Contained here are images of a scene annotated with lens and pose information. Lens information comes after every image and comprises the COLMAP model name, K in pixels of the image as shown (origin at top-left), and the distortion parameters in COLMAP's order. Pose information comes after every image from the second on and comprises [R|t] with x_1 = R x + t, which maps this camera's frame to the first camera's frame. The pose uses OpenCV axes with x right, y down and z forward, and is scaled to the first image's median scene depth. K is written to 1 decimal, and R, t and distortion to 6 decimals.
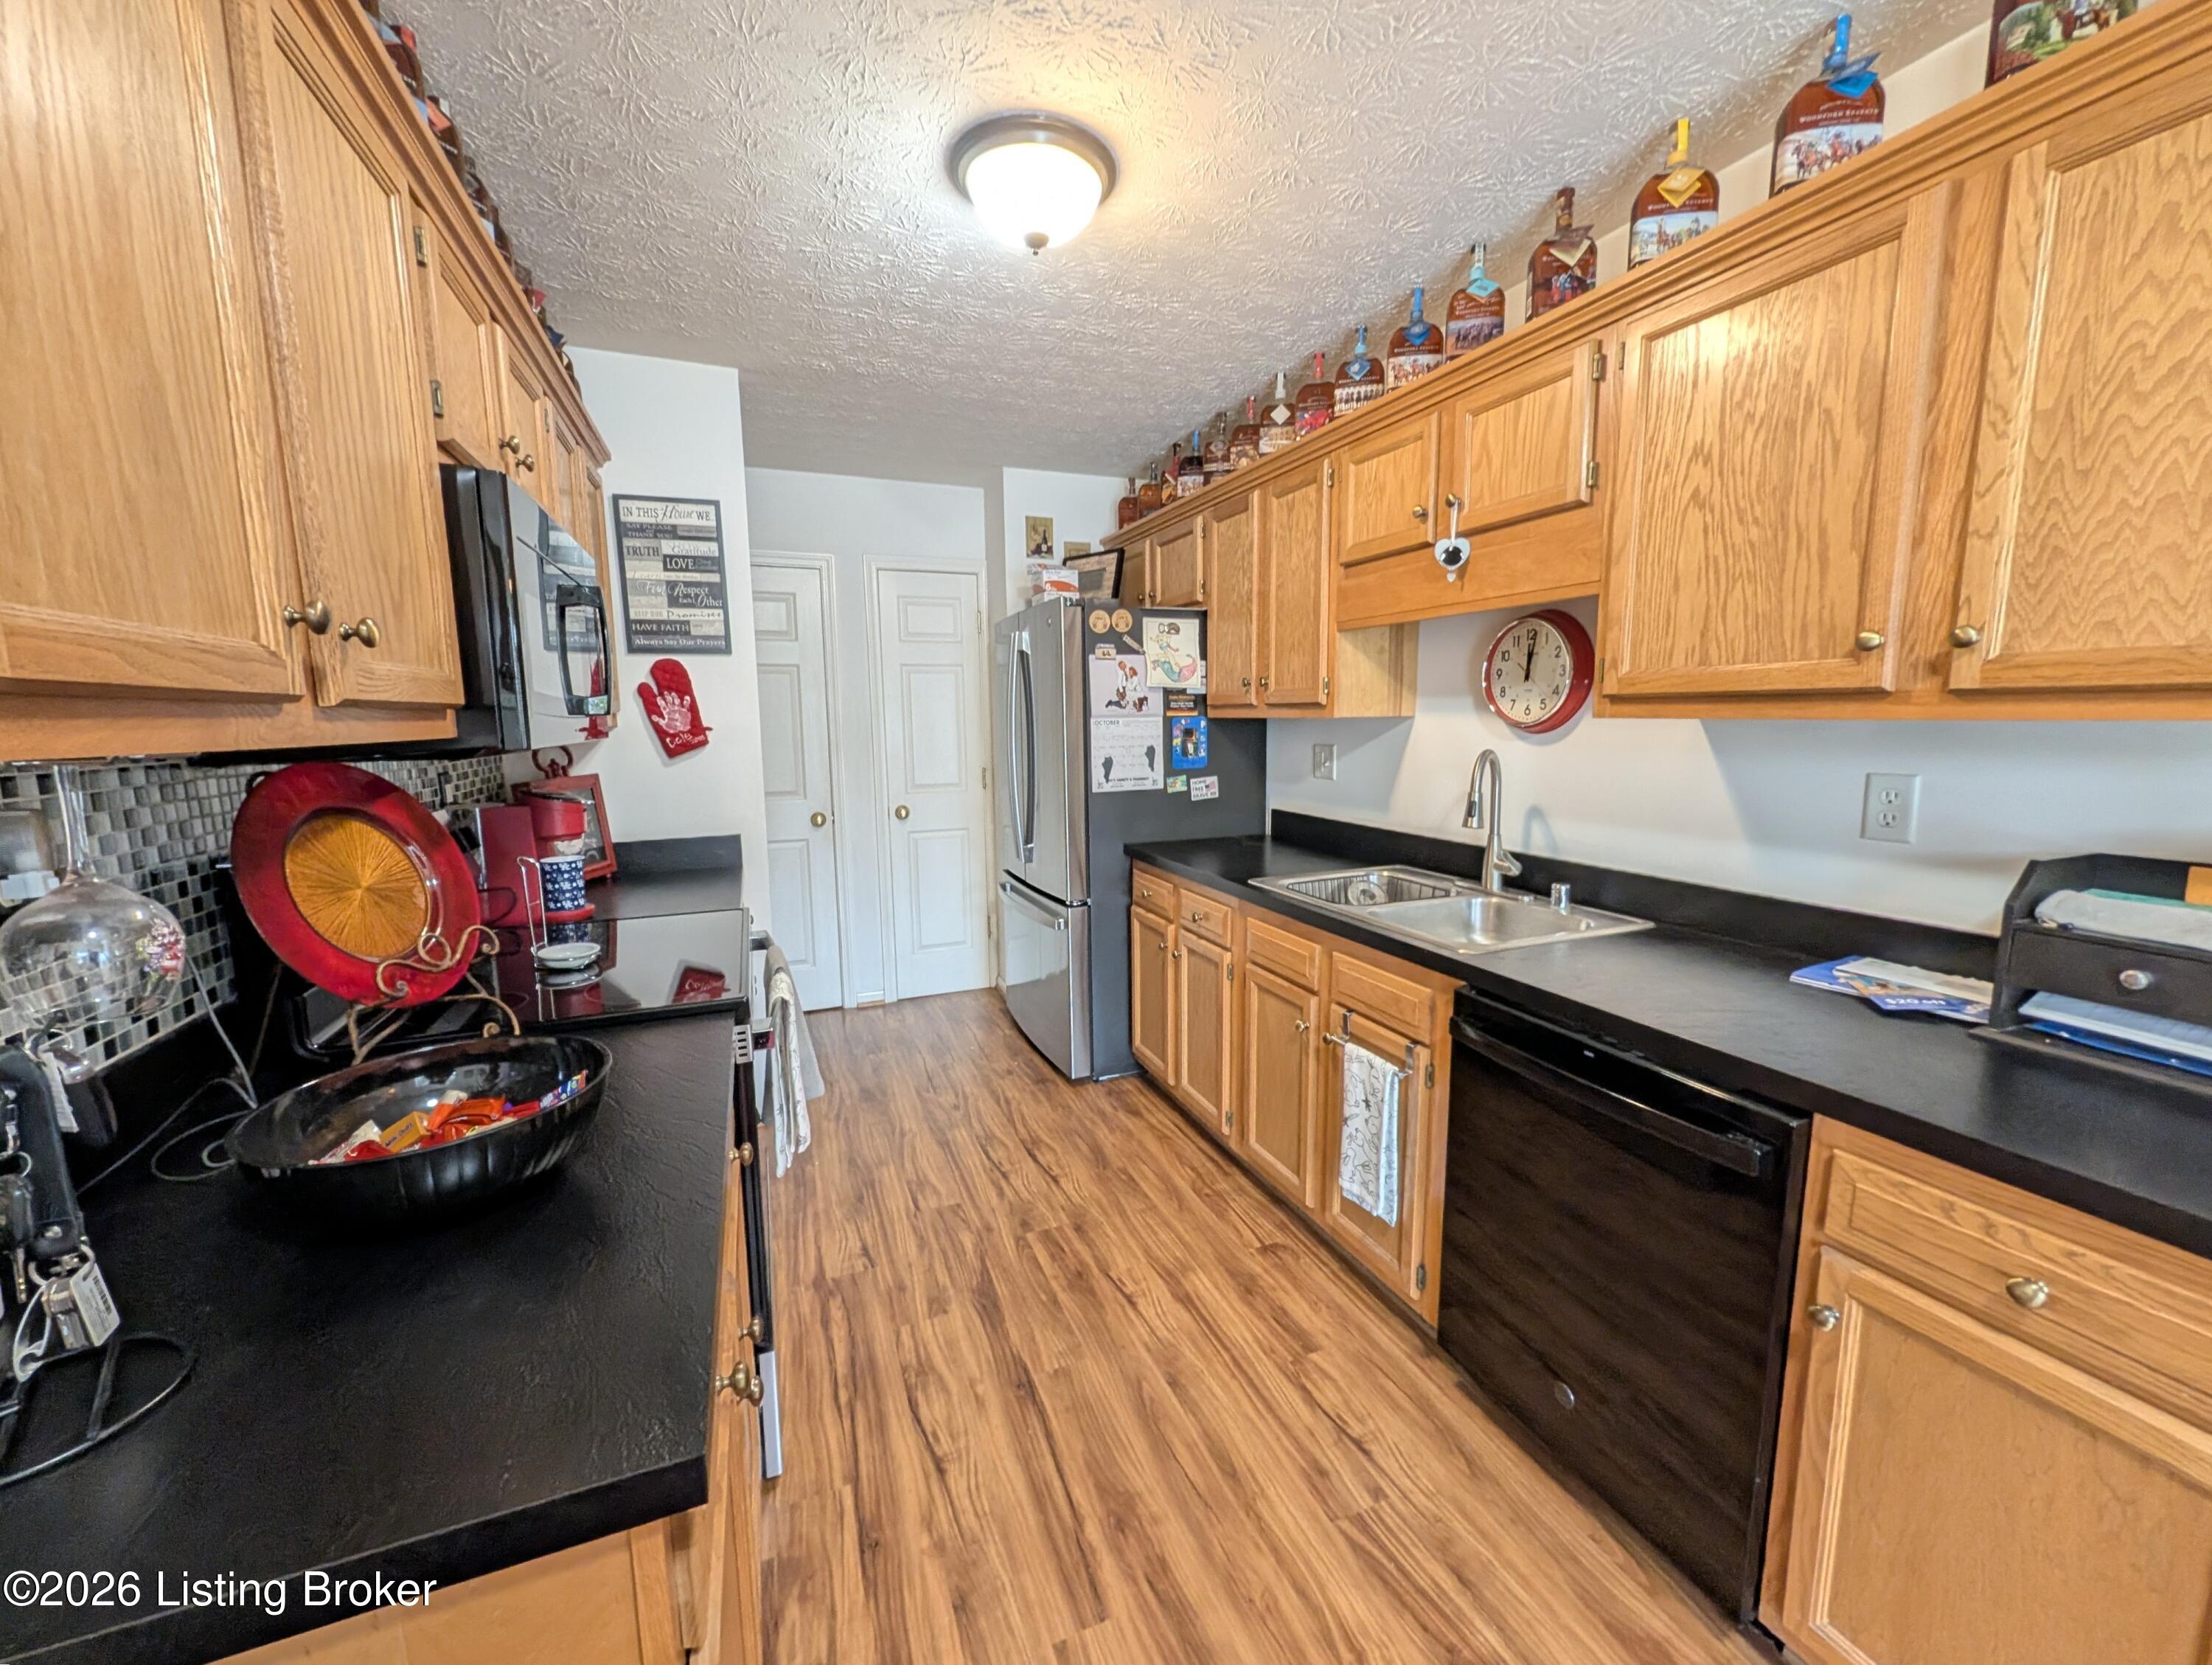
lens RADIAL K [[853.0, 0, 1110.3], [0, 853.0, 832.8], [0, 0, 1]] dist [-0.003603, 0.000326]
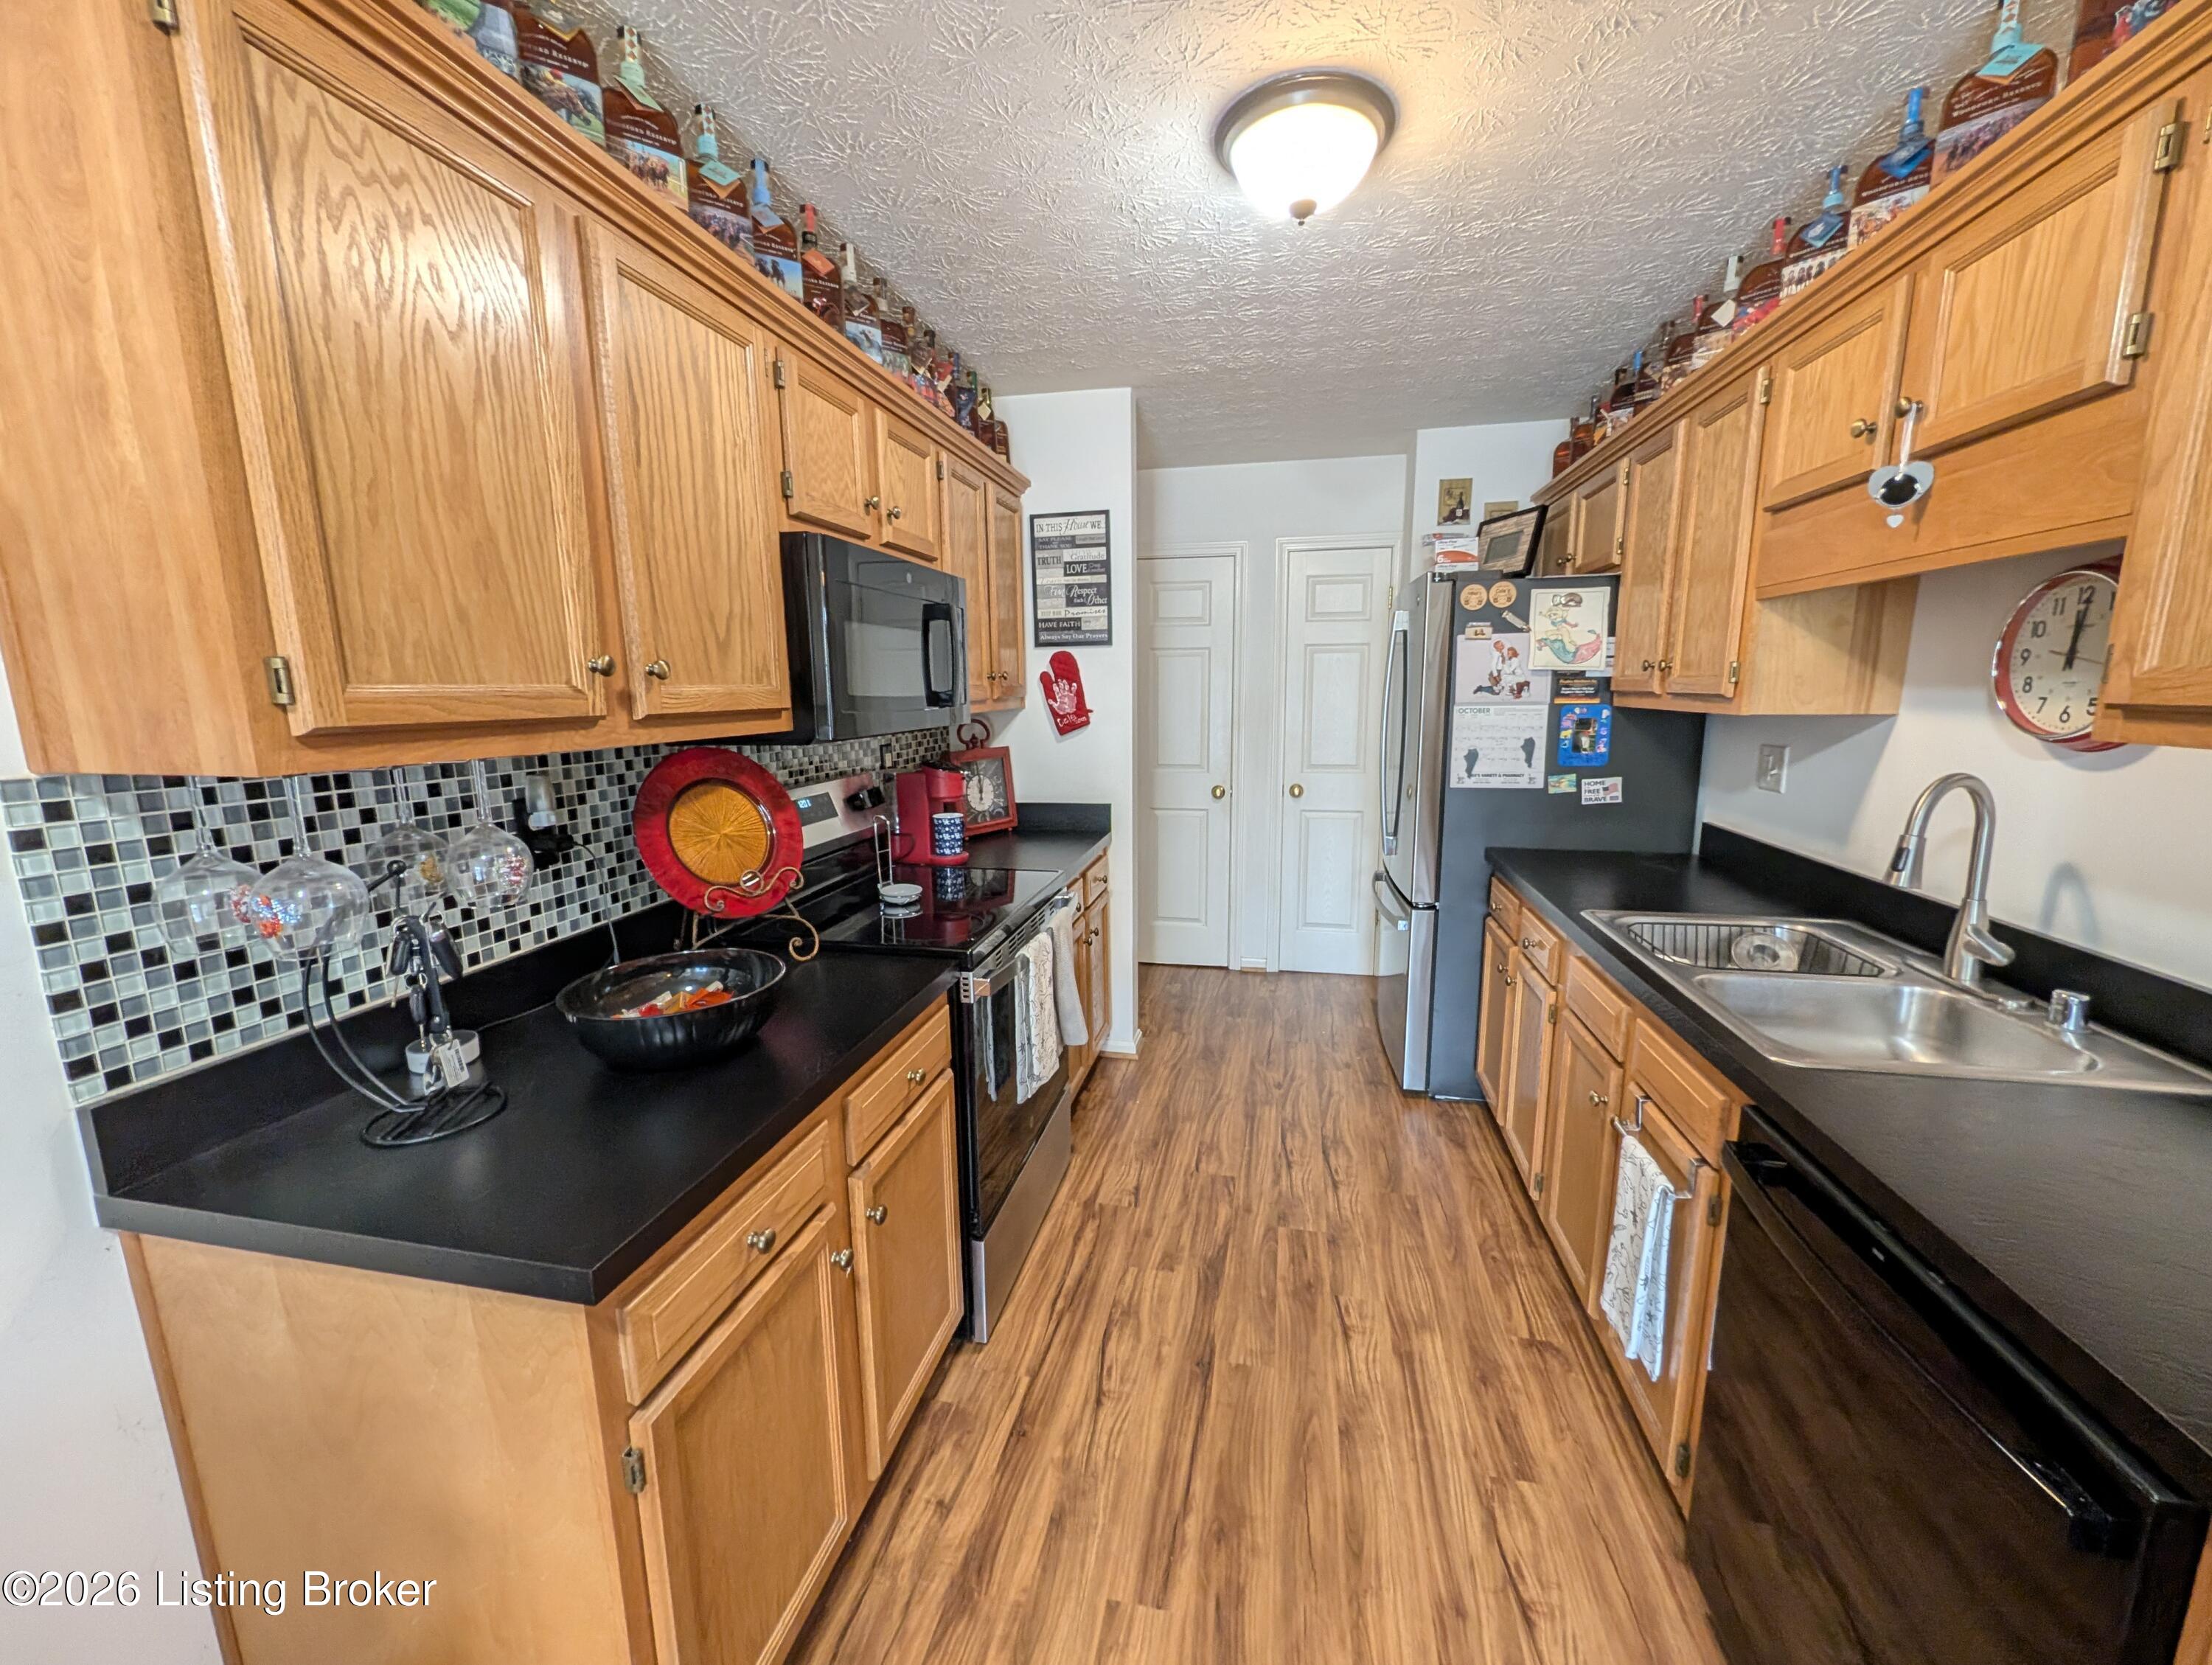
lens RADIAL K [[838.2, 0, 1111.6], [0, 838.2, 833.5], [0, 0, 1]] dist [0.000349, -0.000012]
pose [[0.833630, 0.098508, -0.543468, 0.200190], [-0.075732, 0.995059, 0.064198, -0.033828], [0.547107, -0.012360, 0.836971, 0.064576]]
